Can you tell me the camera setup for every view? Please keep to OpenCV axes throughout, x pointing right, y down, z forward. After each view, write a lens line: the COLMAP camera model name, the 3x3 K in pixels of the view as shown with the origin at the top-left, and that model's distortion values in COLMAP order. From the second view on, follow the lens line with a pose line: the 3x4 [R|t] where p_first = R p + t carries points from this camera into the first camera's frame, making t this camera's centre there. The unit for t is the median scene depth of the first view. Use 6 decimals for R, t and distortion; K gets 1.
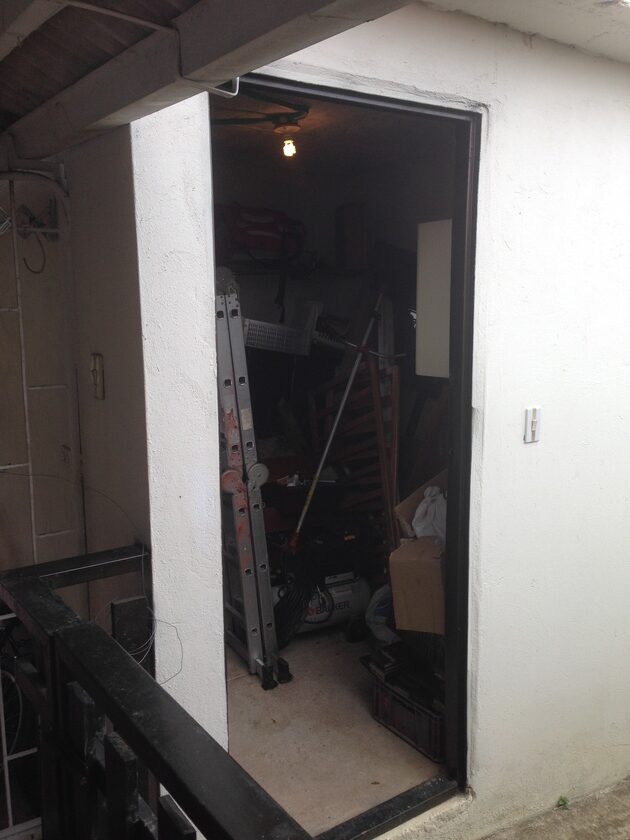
lens RADIAL K [[759.1, 0, 315.0], [0, 759.1, 420.0], [0, 0, 1]] dist [0.114199, -0.158654]
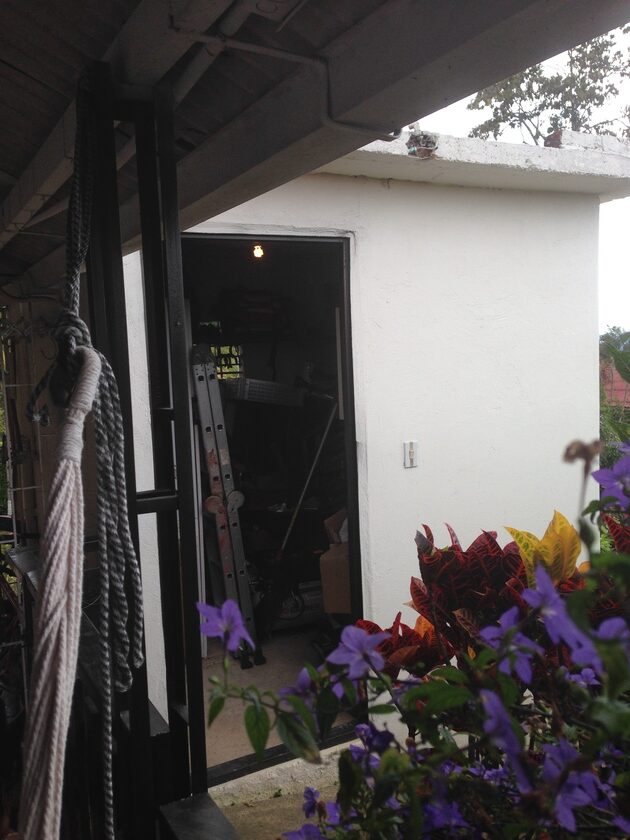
lens RADIAL K [[759.1, 0, 315.0], [0, 759.1, 420.0], [0, 0, 1]] dist [0.114199, -0.158654]
pose [[0.992094, -0.026196, -0.122732, 0.226675], [0.018129, 0.997629, -0.066391, 0.025540], [0.124181, 0.063641, 0.990217, -0.282150]]
